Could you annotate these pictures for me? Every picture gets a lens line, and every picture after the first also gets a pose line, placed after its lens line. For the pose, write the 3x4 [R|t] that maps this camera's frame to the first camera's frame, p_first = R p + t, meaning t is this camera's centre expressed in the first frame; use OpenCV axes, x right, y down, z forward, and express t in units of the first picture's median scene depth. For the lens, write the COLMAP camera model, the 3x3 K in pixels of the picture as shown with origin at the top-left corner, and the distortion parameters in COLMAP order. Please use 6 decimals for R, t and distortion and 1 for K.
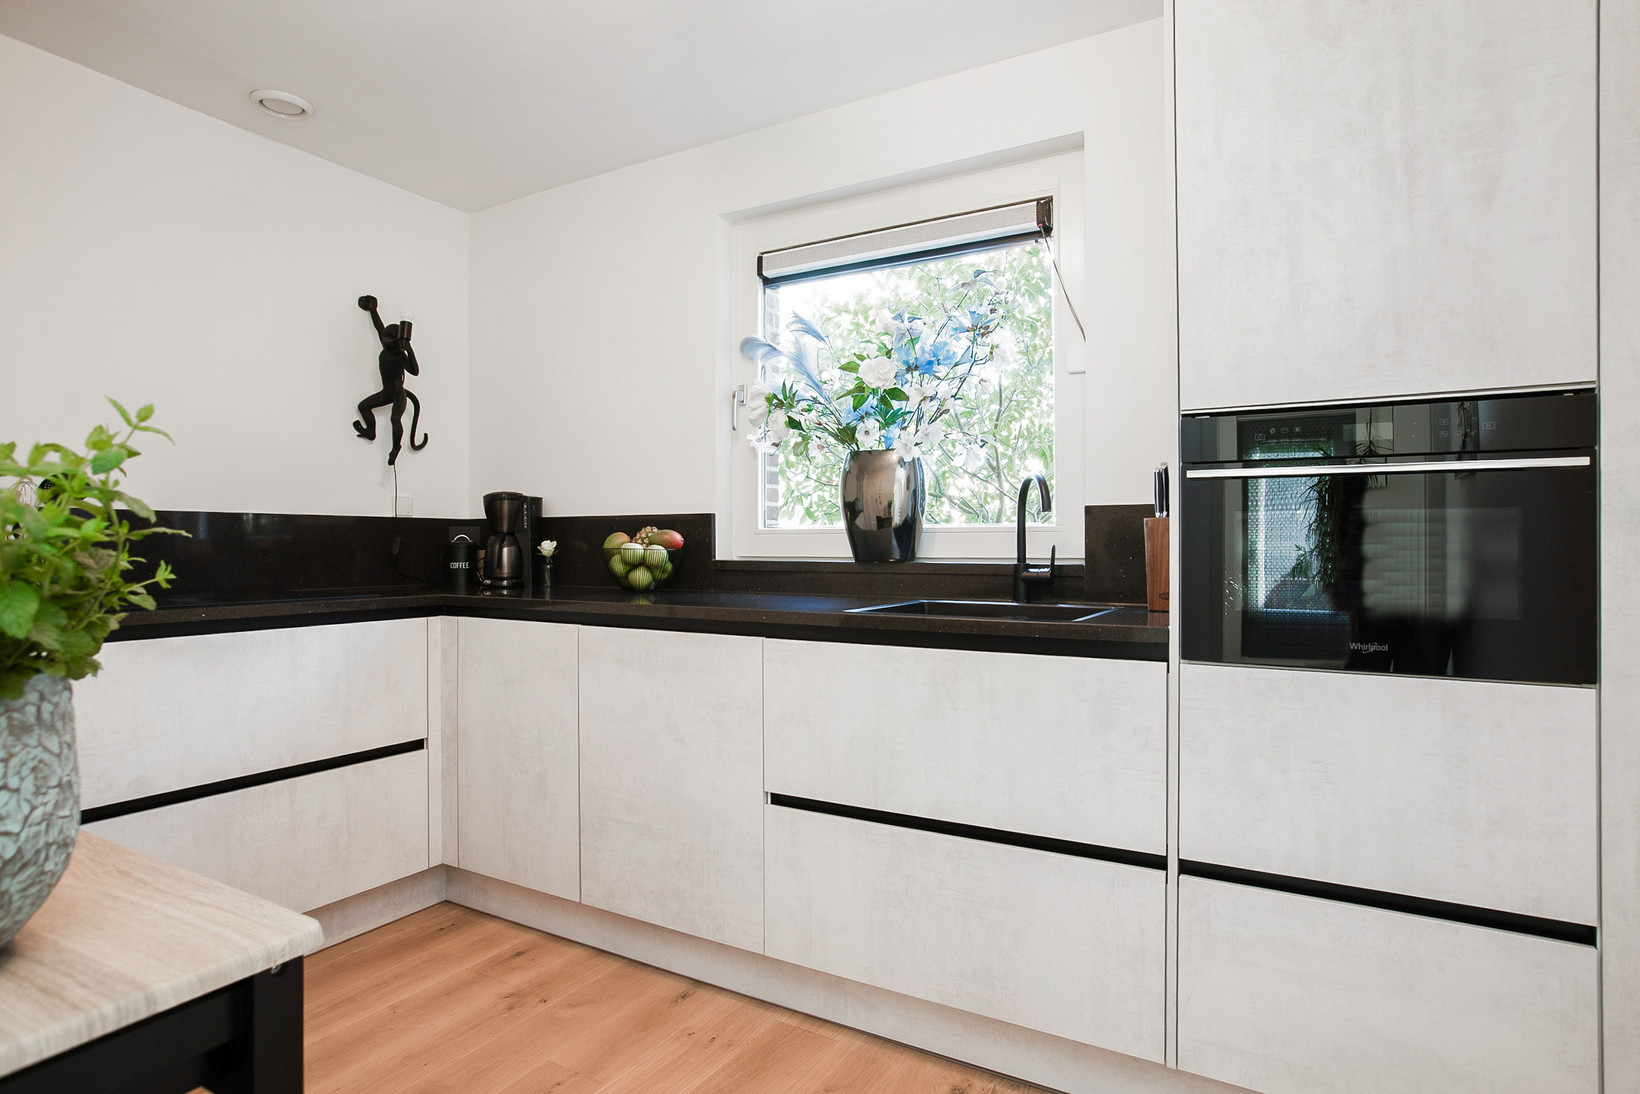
lens RADIAL K [[898.5, 0, 821.7], [0, 898.5, 527.1], [0, 0, 1]] dist [-0.060578, 0.036907]
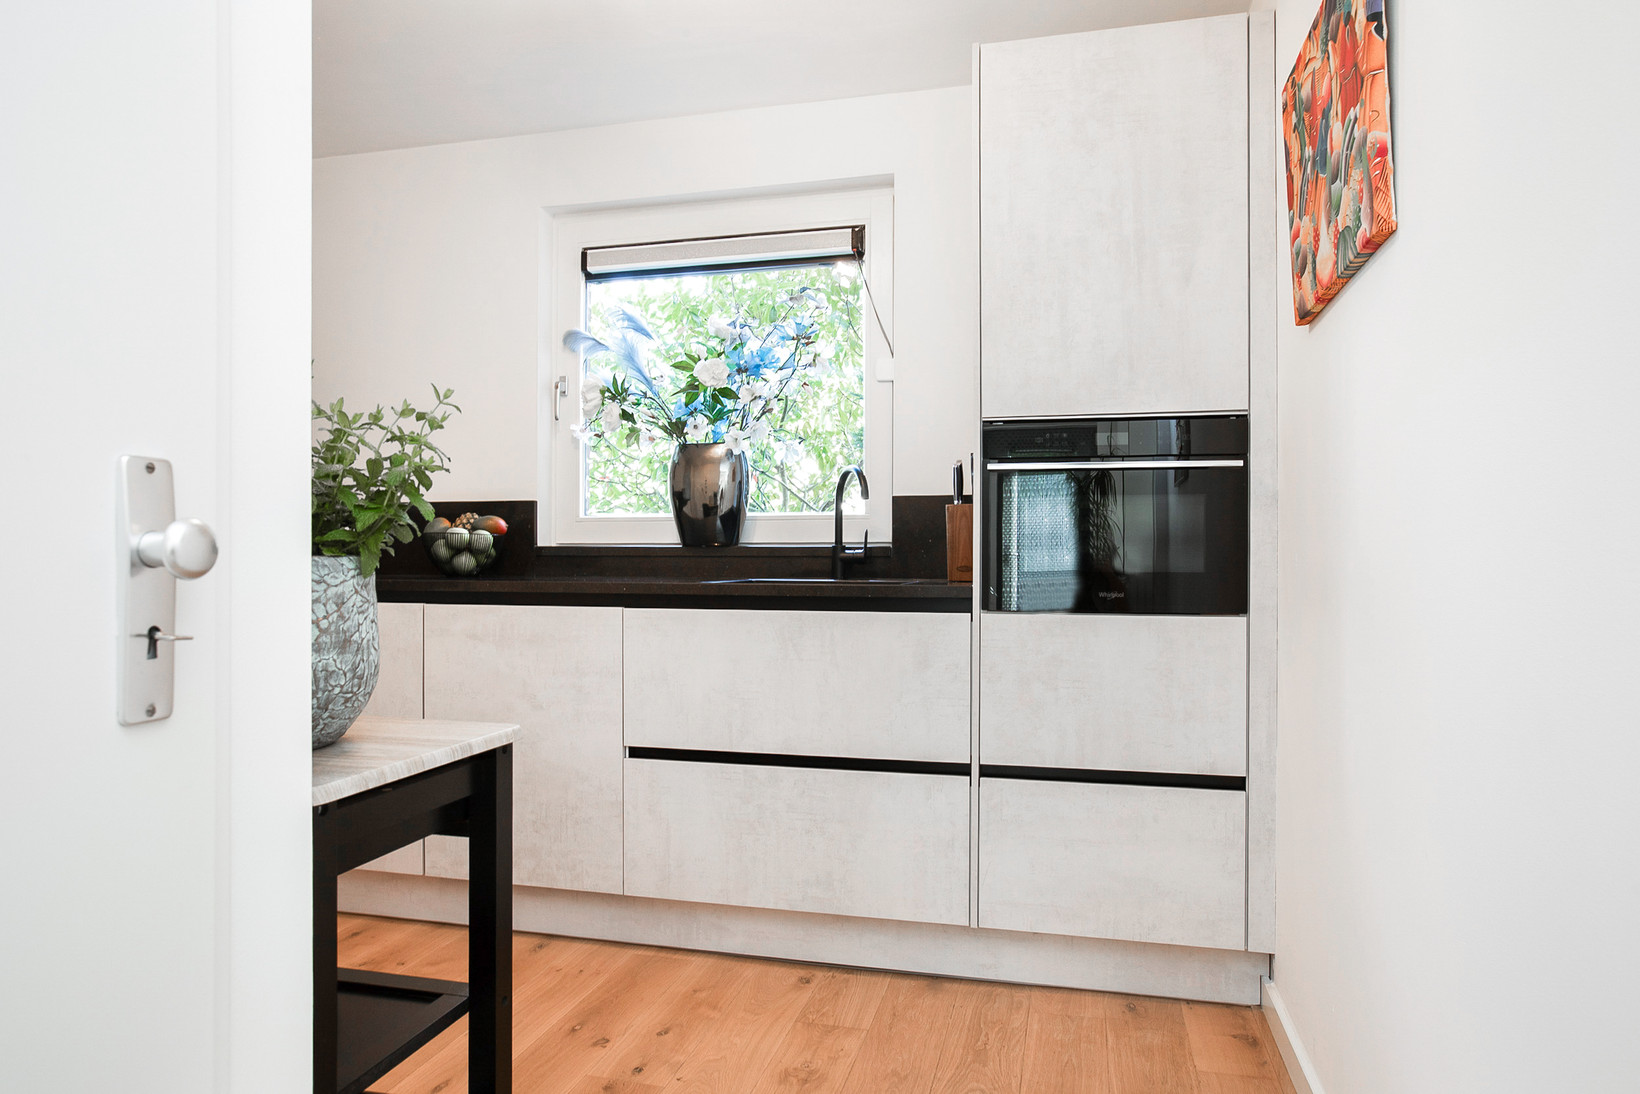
lens RADIAL K [[1060.4, 0, 817.4], [0, 1060.4, 531.2], [0, 0, 1]] dist [-0.050600, 0.000056]
pose [[0.960547, 0.011952, 0.277862, -0.161861], [-0.008569, 0.999874, -0.013388, 0.036065], [-0.277987, 0.010479, 0.960528, -0.264233]]
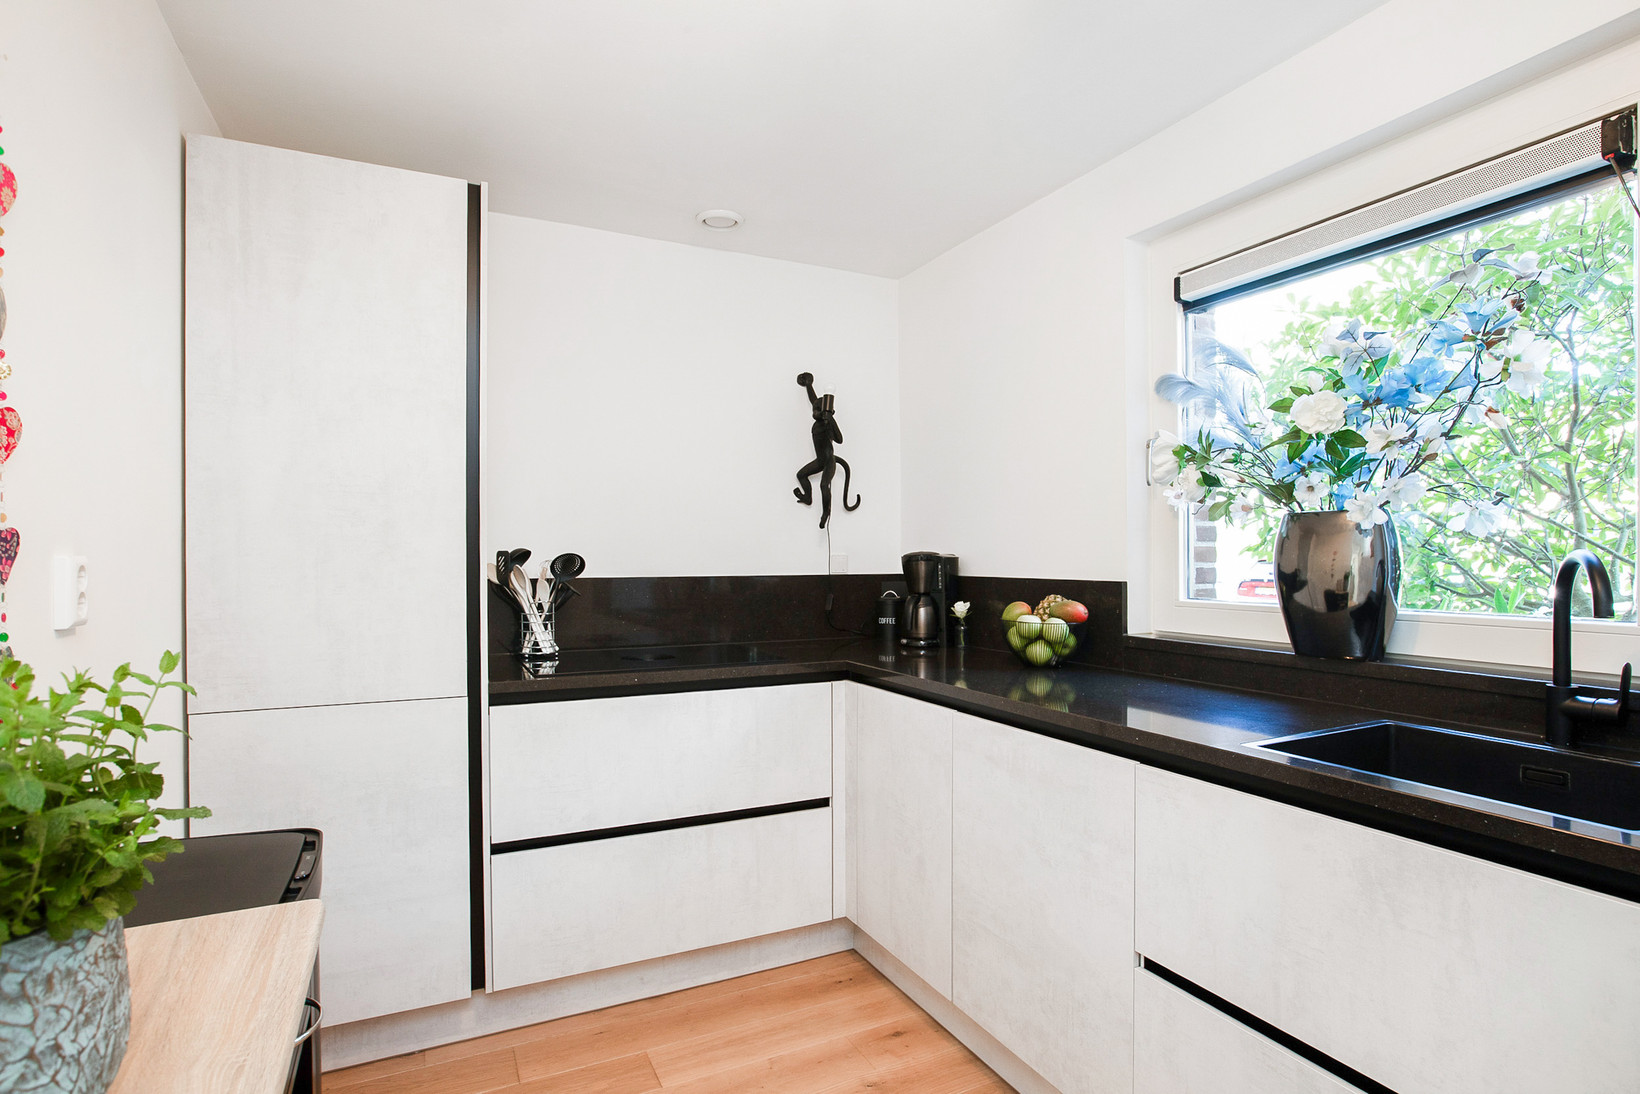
lens RADIAL K [[831.7, 0, 820.0], [0, 831.7, 547.0], [0, 0, 1]] dist [-0.067303, 0.032985]
pose [[0.829222, -0.004909, -0.558898, 0.091381], [0.012617, 0.999871, 0.009937, -0.067432], [0.558777, -0.015291, 0.829177, 0.186689]]
